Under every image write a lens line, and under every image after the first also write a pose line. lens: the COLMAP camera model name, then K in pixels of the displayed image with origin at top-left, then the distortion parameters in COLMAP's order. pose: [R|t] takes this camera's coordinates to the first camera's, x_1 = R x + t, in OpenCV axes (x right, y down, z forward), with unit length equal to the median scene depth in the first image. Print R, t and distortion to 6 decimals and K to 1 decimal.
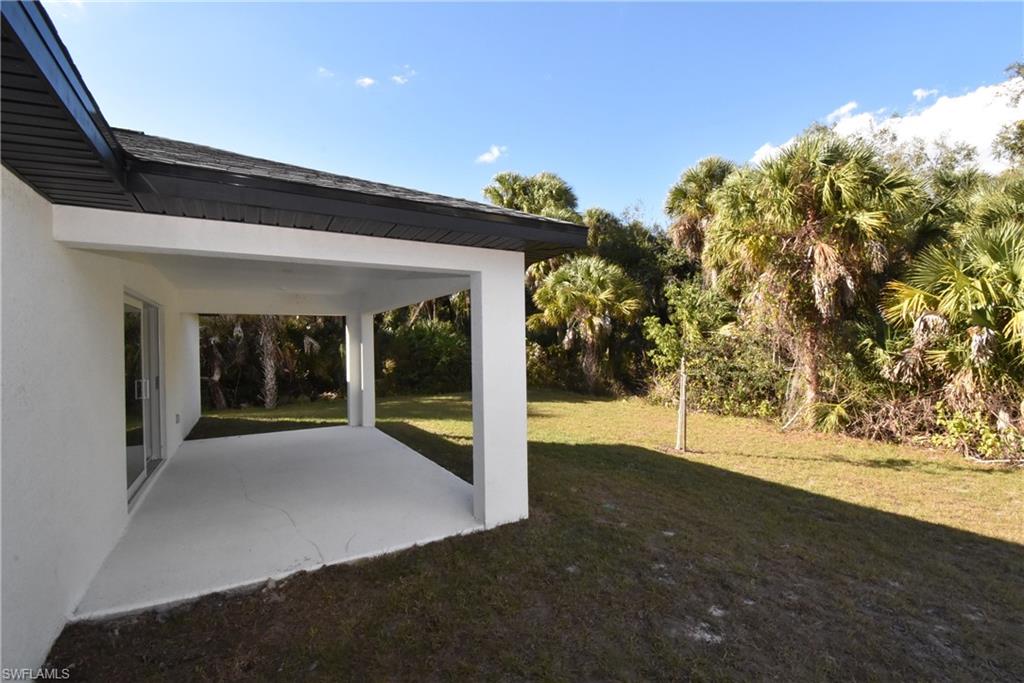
lens RADIAL K [[452.1, 0, 515.0], [0, 452.1, 344.2], [0, 0, 1]] dist [0.019831, -0.025296]
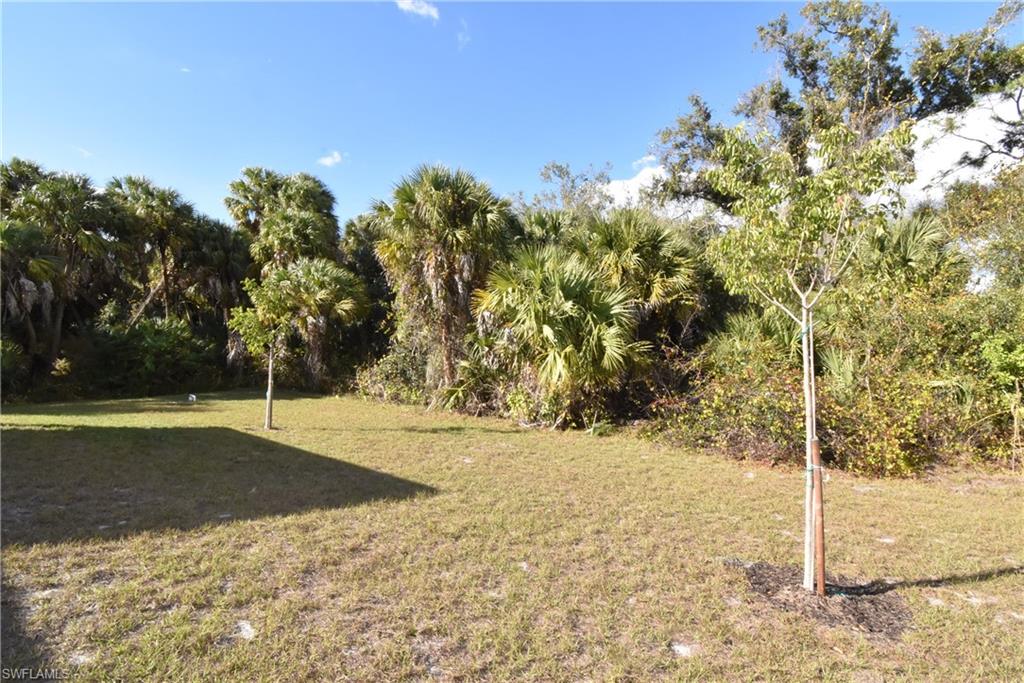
lens RADIAL K [[452.1, 0, 515.0], [0, 452.1, 344.2], [0, 0, 1]] dist [0.019831, -0.025296]
pose [[0.950751, 0.009719, 0.309802, 0.300692], [-0.002582, 0.999722, -0.023439, 0.026592], [-0.309944, 0.021485, 0.950512, -0.112731]]
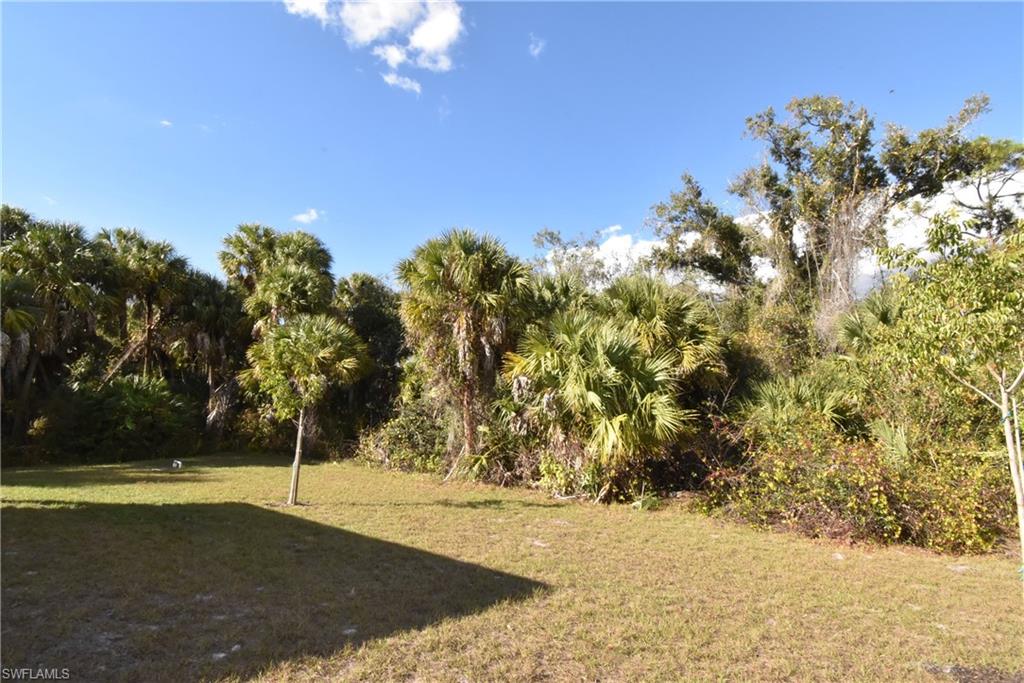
lens RADIAL K [[452.1, 0, 515.0], [0, 452.1, 344.2], [0, 0, 1]] dist [0.019831, -0.025296]
pose [[0.927569, 0.066975, 0.367600, 0.220761], [-0.010616, 0.988131, -0.153244, 0.017572], [-0.373501, 0.138242, 0.917271, -0.066166]]
